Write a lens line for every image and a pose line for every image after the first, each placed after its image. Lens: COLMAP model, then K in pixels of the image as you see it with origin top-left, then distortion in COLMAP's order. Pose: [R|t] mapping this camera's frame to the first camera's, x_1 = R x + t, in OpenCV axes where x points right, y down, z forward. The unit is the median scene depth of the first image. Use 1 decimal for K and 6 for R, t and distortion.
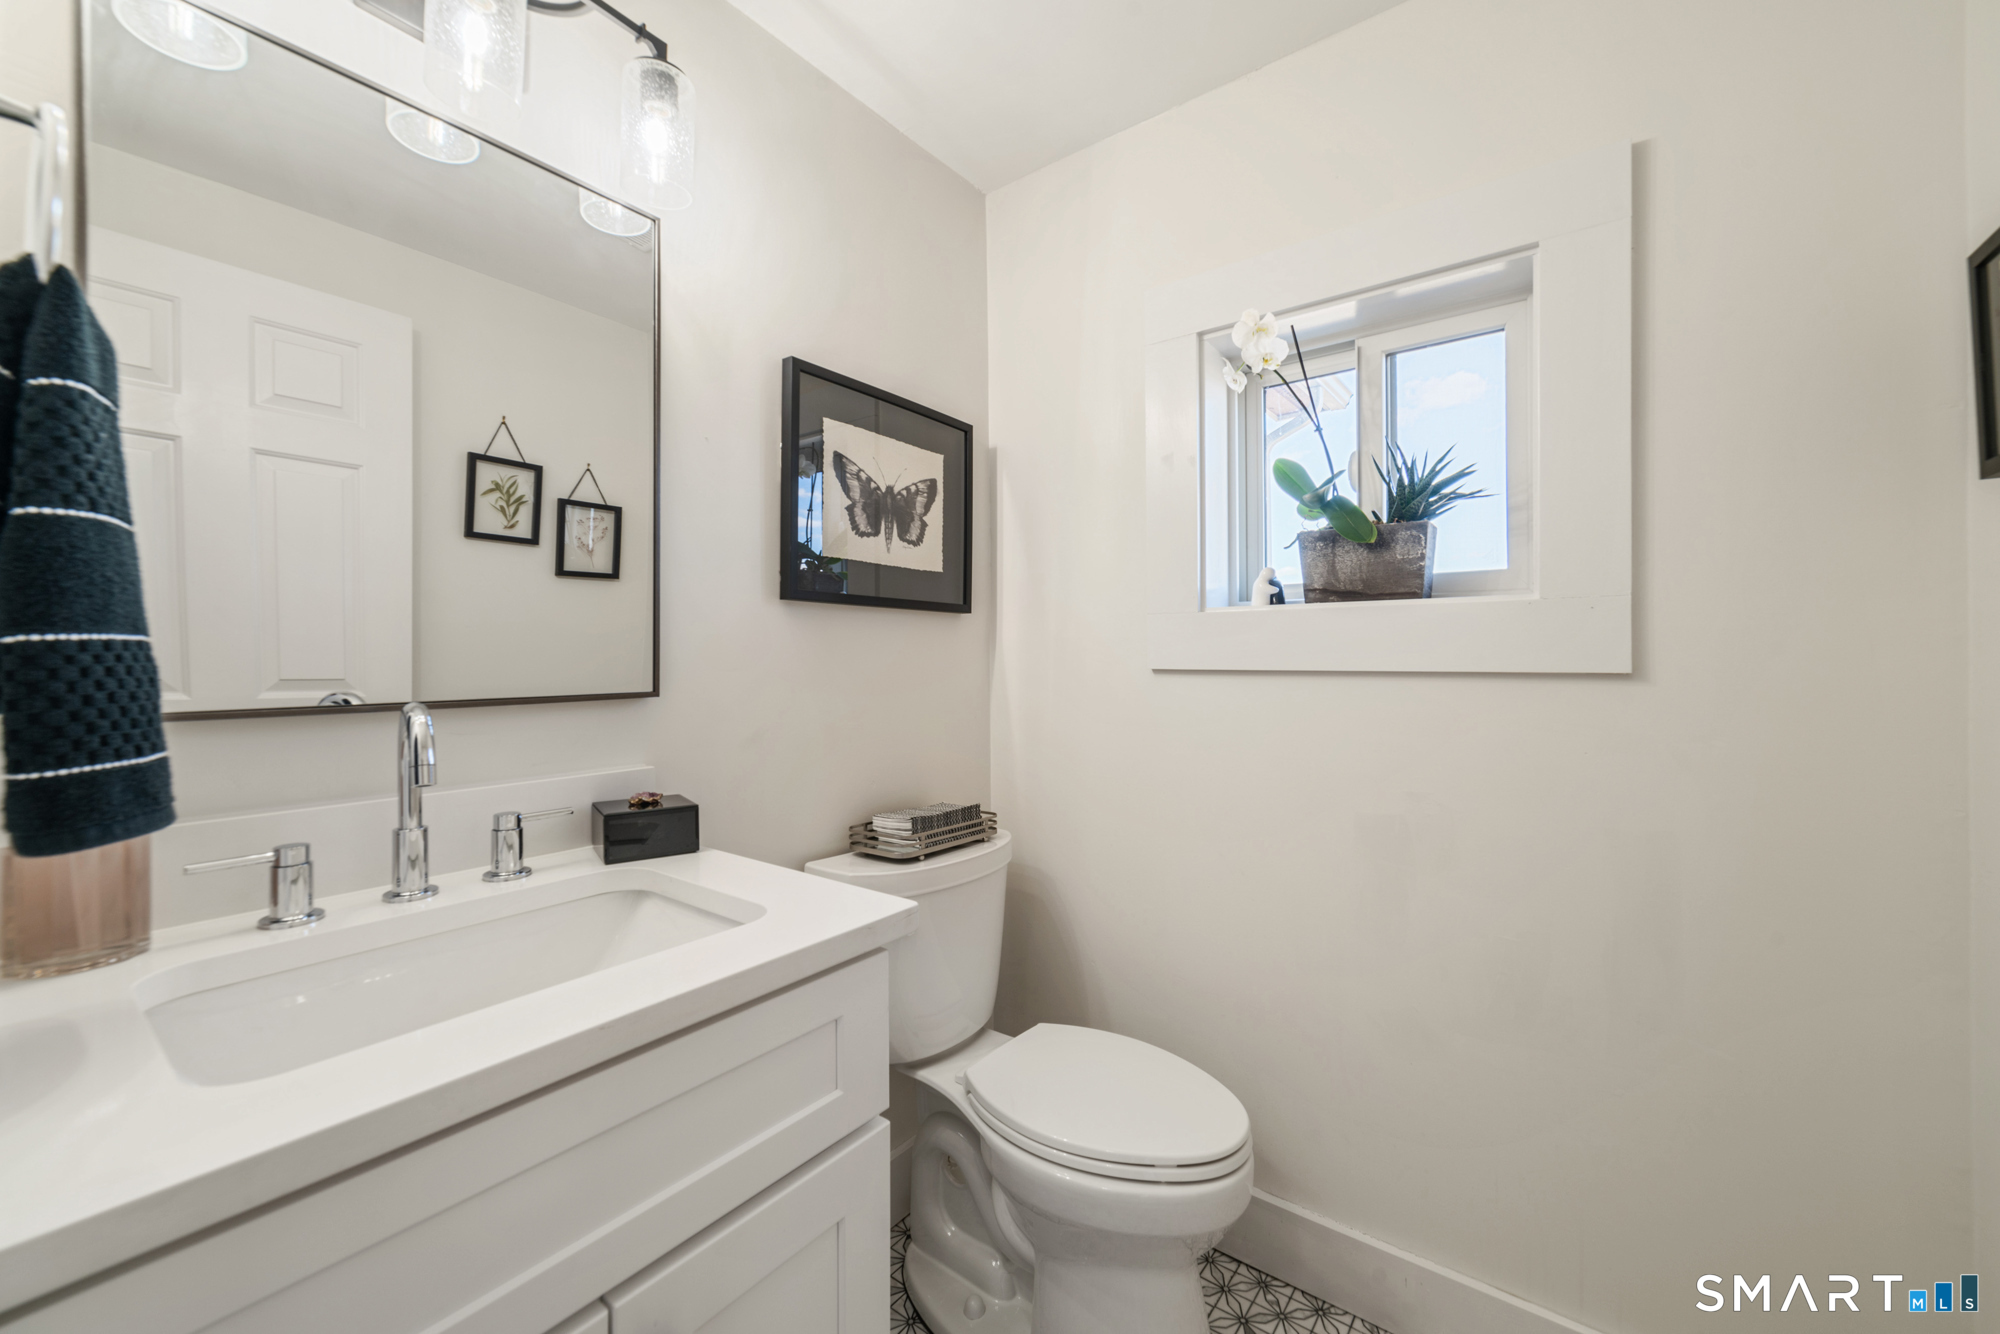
lens RADIAL K [[774.3, 0, 996.2], [0, 774.3, 645.9], [0, 0, 1]] dist [0.000553, 0.000782]
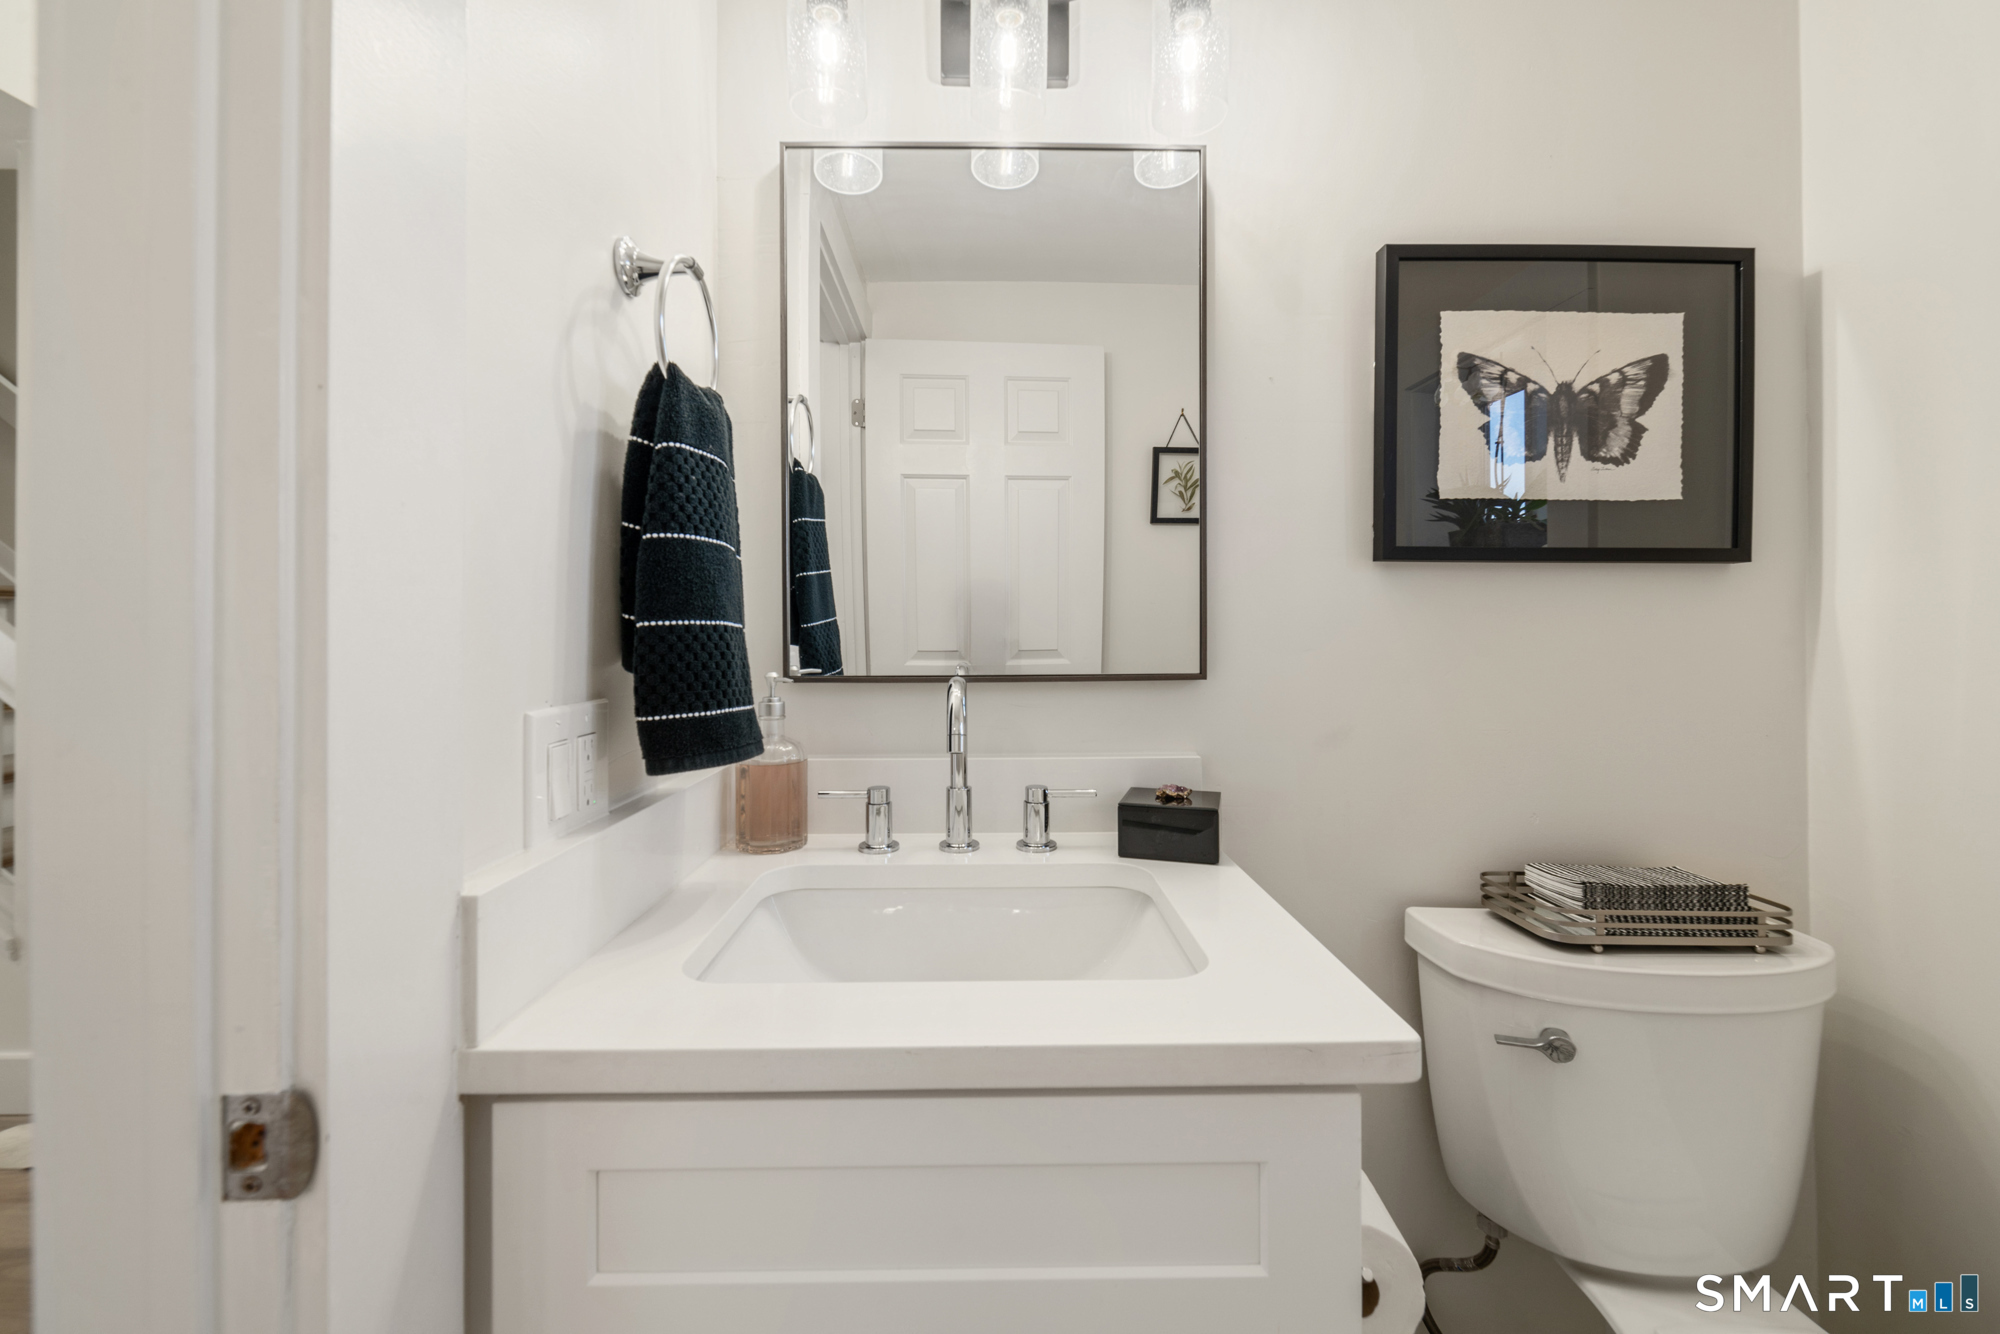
lens RADIAL K [[789.9, 0, 1001.3], [0, 789.9, 625.7], [0, 0, 1]] dist [0.000474, 0.000572]
pose [[0.619318, -0.004282, -0.785128, 0.110191], [0.010900, 0.999936, 0.003145, -0.001467], [0.785064, -0.010506, 0.619325, 0.202700]]
